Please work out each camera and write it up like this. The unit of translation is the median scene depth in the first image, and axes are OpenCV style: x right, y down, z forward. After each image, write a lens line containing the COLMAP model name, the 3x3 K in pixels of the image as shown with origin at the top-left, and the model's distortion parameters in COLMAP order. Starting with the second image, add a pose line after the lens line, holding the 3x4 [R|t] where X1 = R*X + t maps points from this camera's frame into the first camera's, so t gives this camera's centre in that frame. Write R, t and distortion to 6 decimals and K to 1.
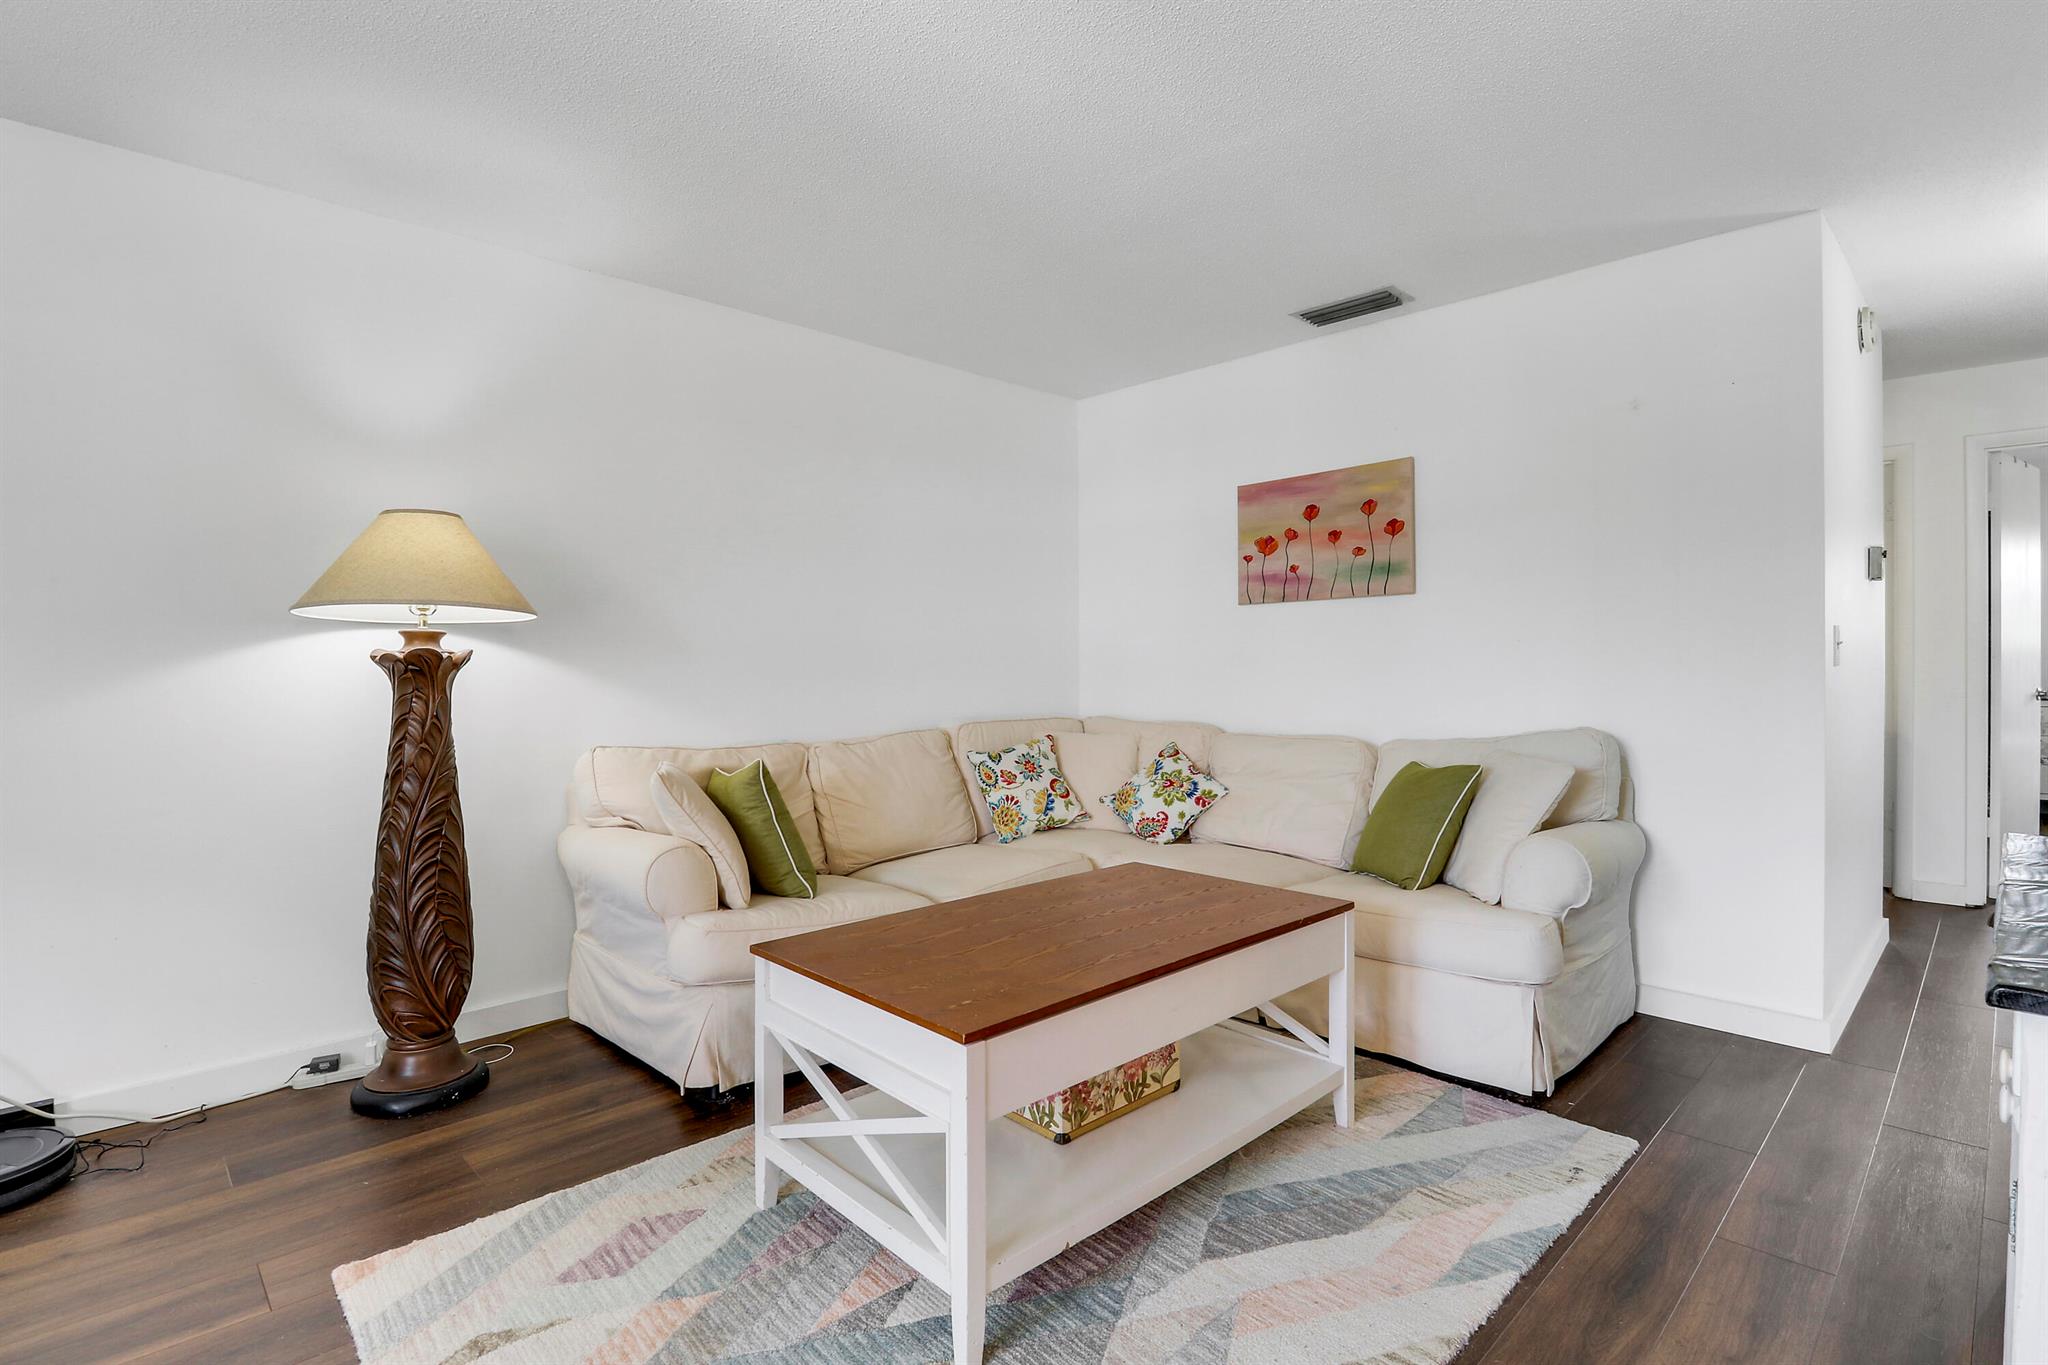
lens RADIAL K [[967.3, 0, 1040.3], [0, 967.3, 668.9], [0, 0, 1]] dist [0.001410, -0.014773]
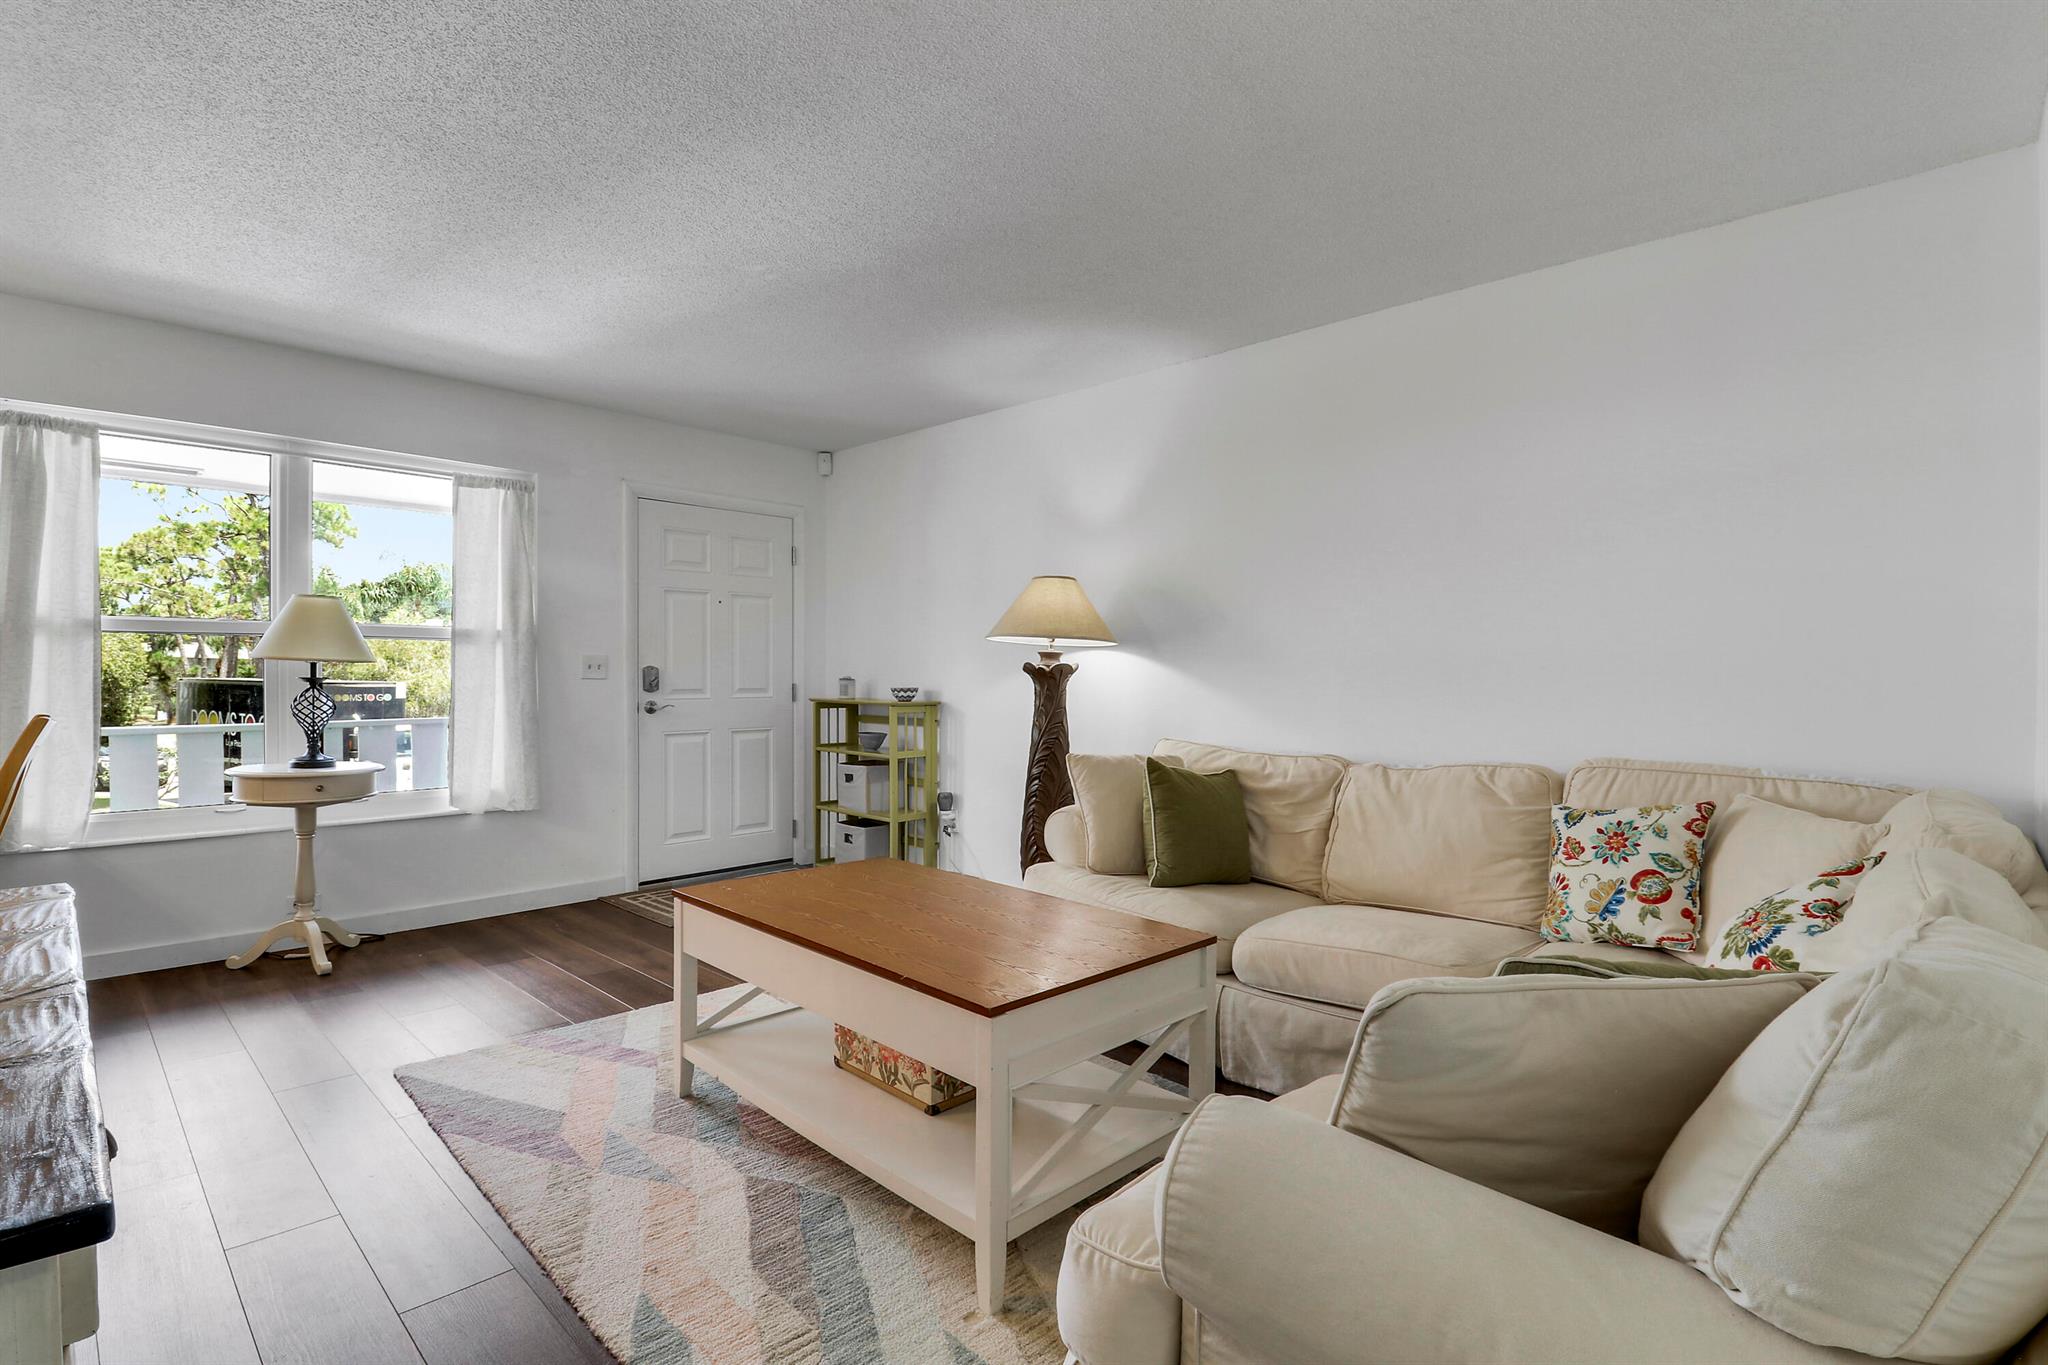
lens RADIAL K [[952.2, 0, 1028.4], [0, 952.2, 680.5], [0, 0, 1]] dist [0.002802, -0.012554]
pose [[0.039152, 0.018150, -0.999068, 0.631002], [-0.015282, 0.999729, 0.017563, -0.011966], [0.999116, 0.014580, 0.039419, 0.607018]]
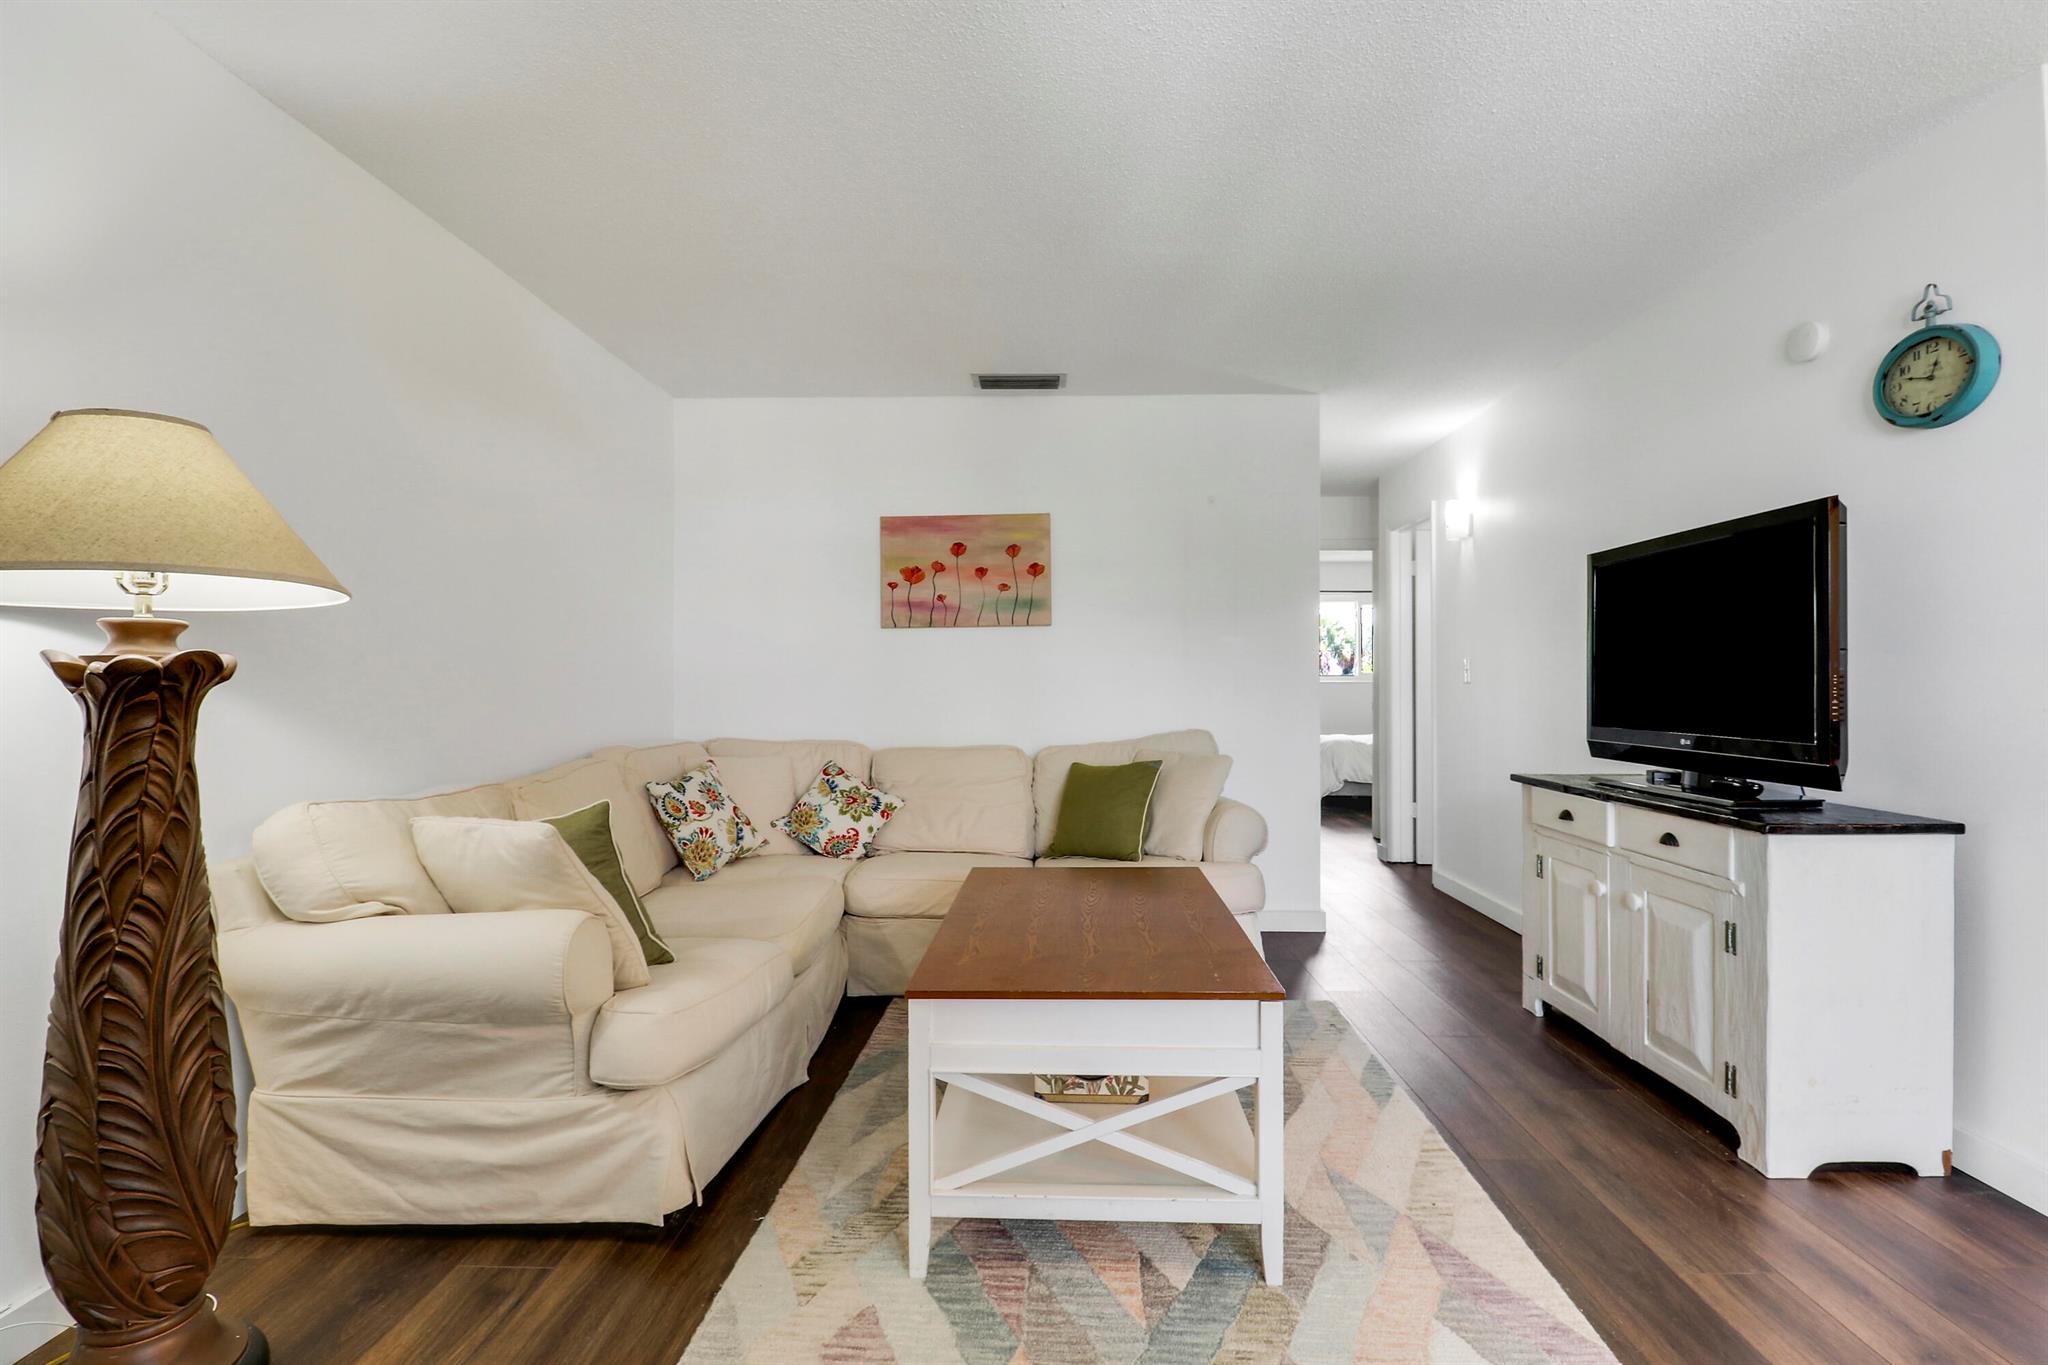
lens RADIAL K [[952.2, 0, 1028.4], [0, 952.2, 680.5], [0, 0, 1]] dist [0.002802, -0.012554]
pose [[0.726449, 0.004037, 0.687208, -0.432299], [0.004273, 0.999937, -0.010391, 0.003274], [-0.687207, 0.010485, 0.726386, 0.141802]]
